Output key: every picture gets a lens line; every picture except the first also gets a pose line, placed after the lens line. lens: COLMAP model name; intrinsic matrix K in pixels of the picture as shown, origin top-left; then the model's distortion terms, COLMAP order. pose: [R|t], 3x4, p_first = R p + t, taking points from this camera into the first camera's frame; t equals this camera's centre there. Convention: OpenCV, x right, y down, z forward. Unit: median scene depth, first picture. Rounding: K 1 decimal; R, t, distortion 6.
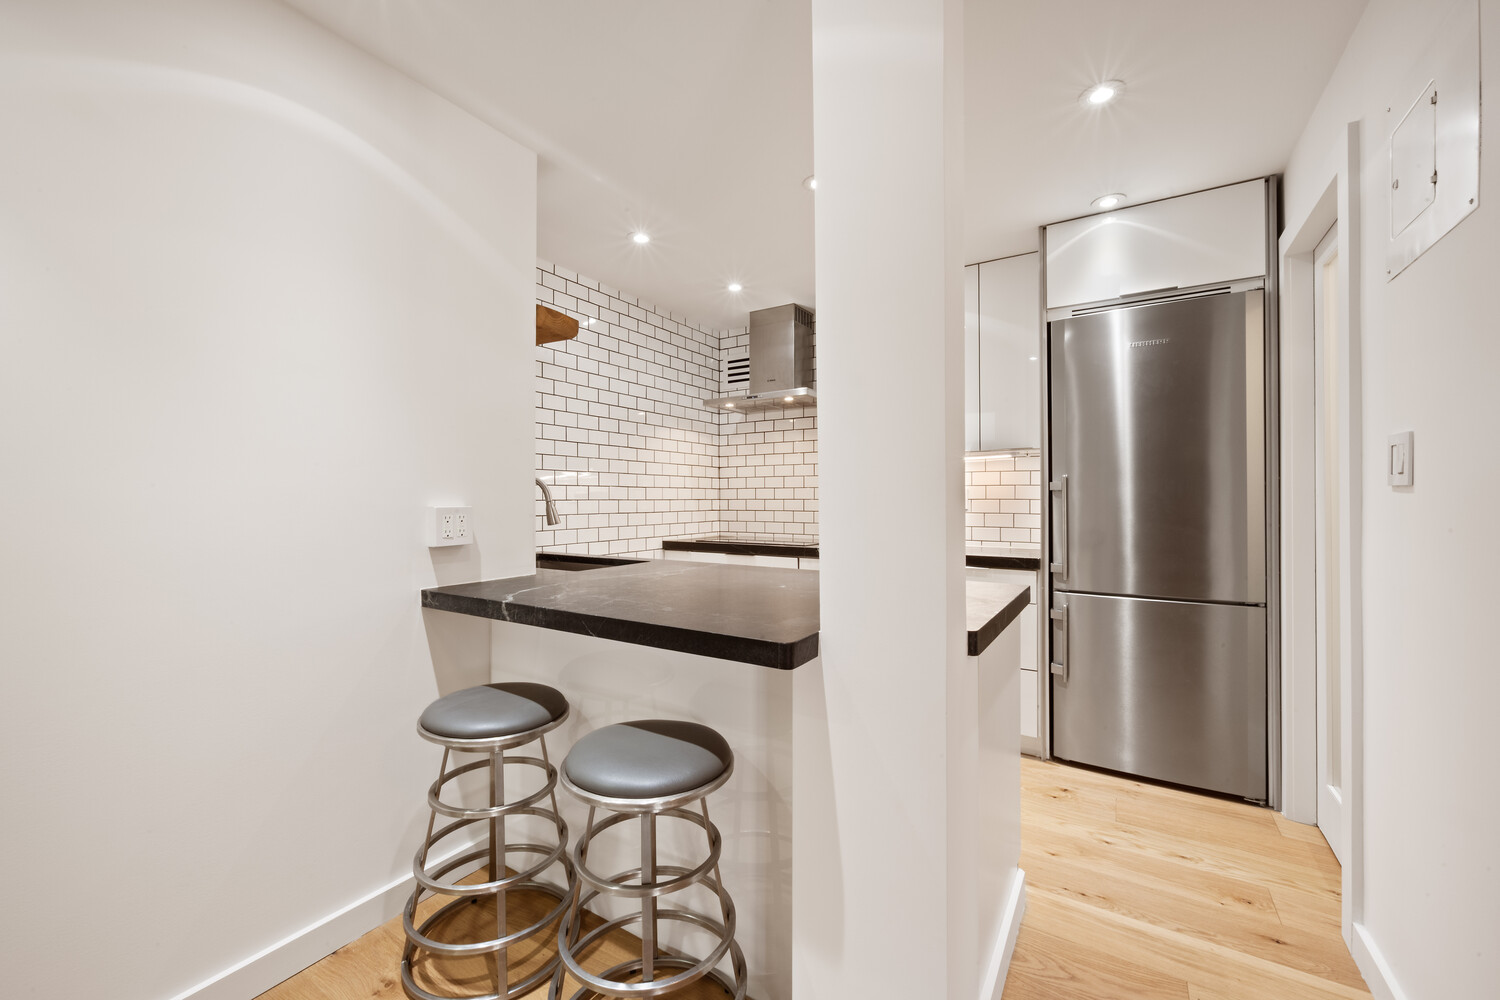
lens RADIAL K [[596.1, 0, 738.3], [0, 596.1, 498.7], [0, 0, 1]] dist [0.001075, -0.000009]
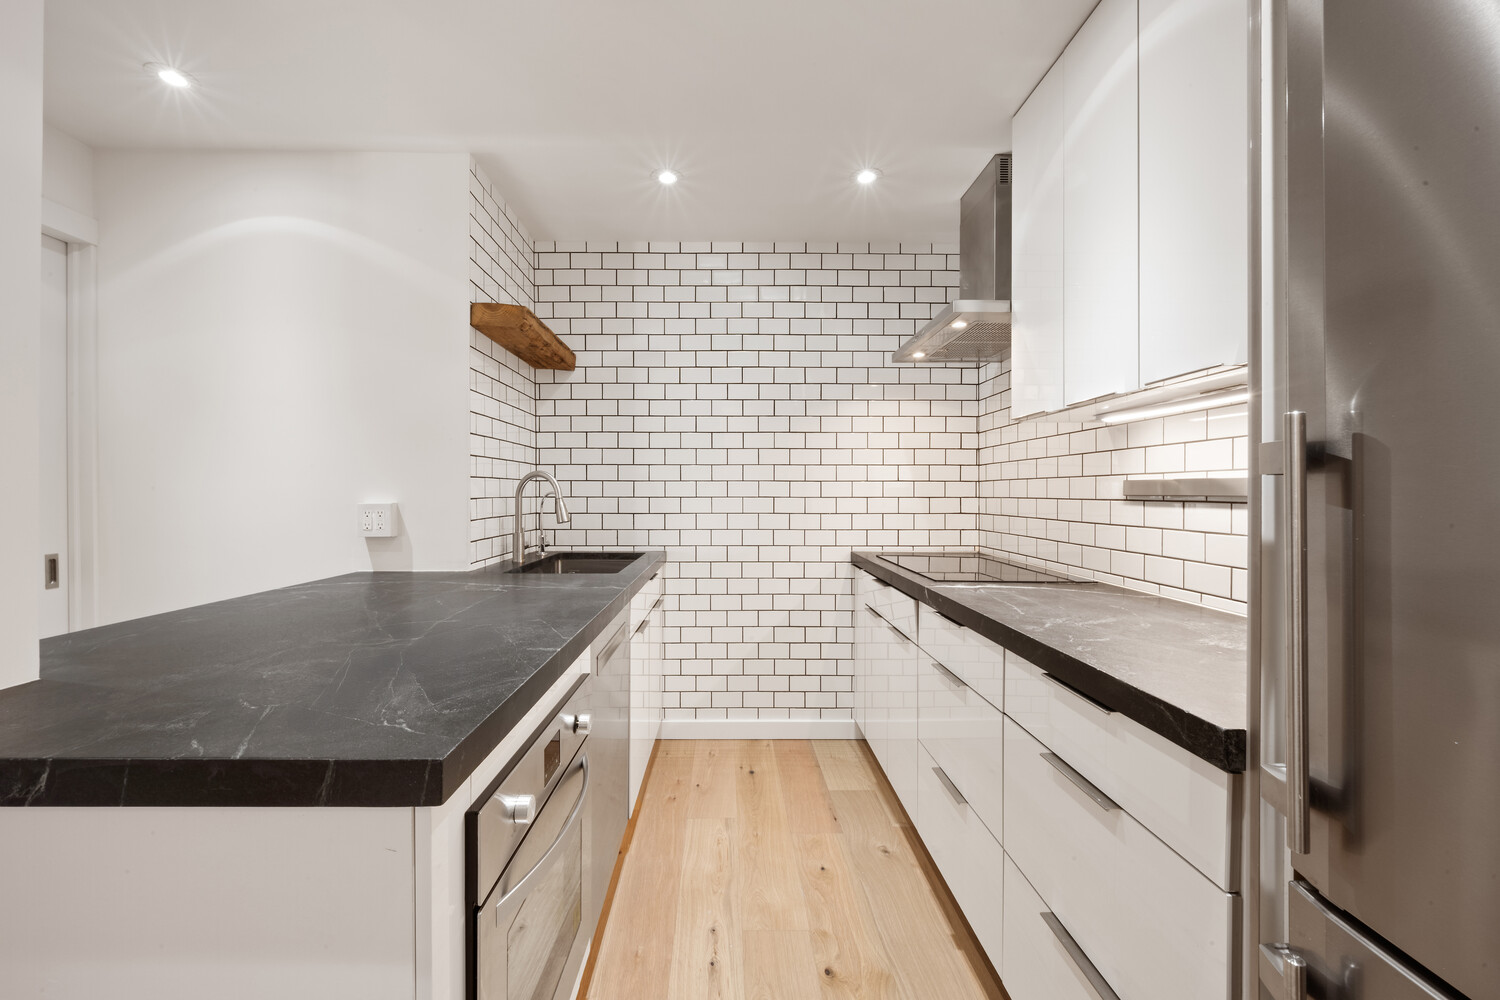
lens RADIAL K [[596.1, 0, 739.4], [0, 596.1, 495.4], [0, 0, 1]] dist [0.001075, -0.000009]
pose [[0.543585, 0.006863, -0.839326, 0.431817], [-0.002337, 0.999975, 0.006663, -0.005252], [0.839351, -0.001661, 0.543587, 0.474908]]
